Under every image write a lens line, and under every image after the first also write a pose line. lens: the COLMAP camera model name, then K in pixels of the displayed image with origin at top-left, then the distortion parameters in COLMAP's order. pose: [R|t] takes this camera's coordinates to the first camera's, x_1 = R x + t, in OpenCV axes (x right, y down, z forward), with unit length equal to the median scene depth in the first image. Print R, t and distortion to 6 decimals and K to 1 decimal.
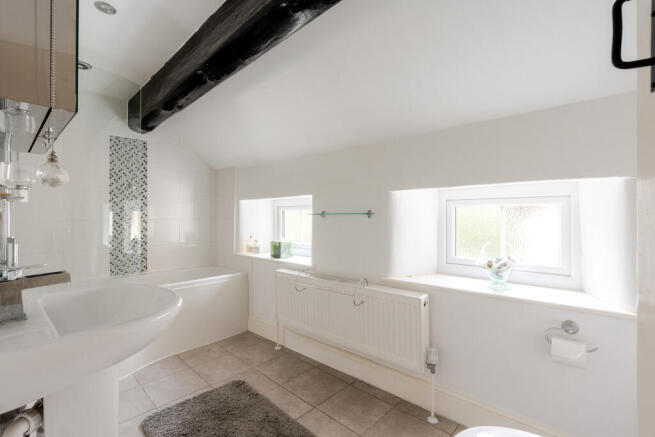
lens RADIAL K [[301.3, 0, 326.4], [0, 301.3, 216.9], [0, 0, 1]] dist [-0.009813, 0.000450]
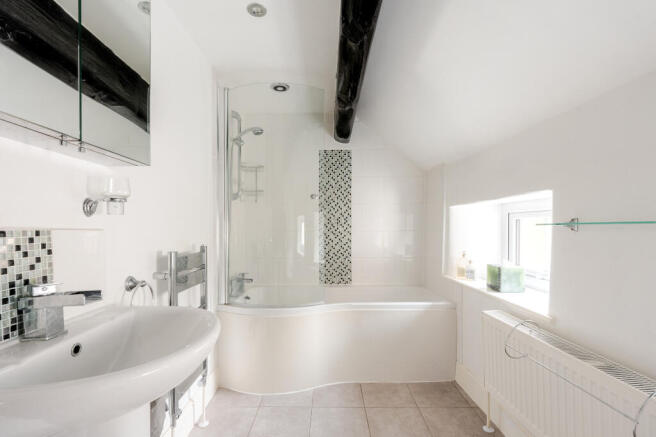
lens RADIAL K [[301.7, 0, 327.7], [0, 301.7, 229.8], [0, 0, 1]] dist [-0.009813, 0.000450]
pose [[0.677671, 0.009783, -0.735300, 0.073710], [-0.005471, 0.999951, 0.008262, -0.001156], [0.735345, -0.001576, 0.677691, 0.286743]]
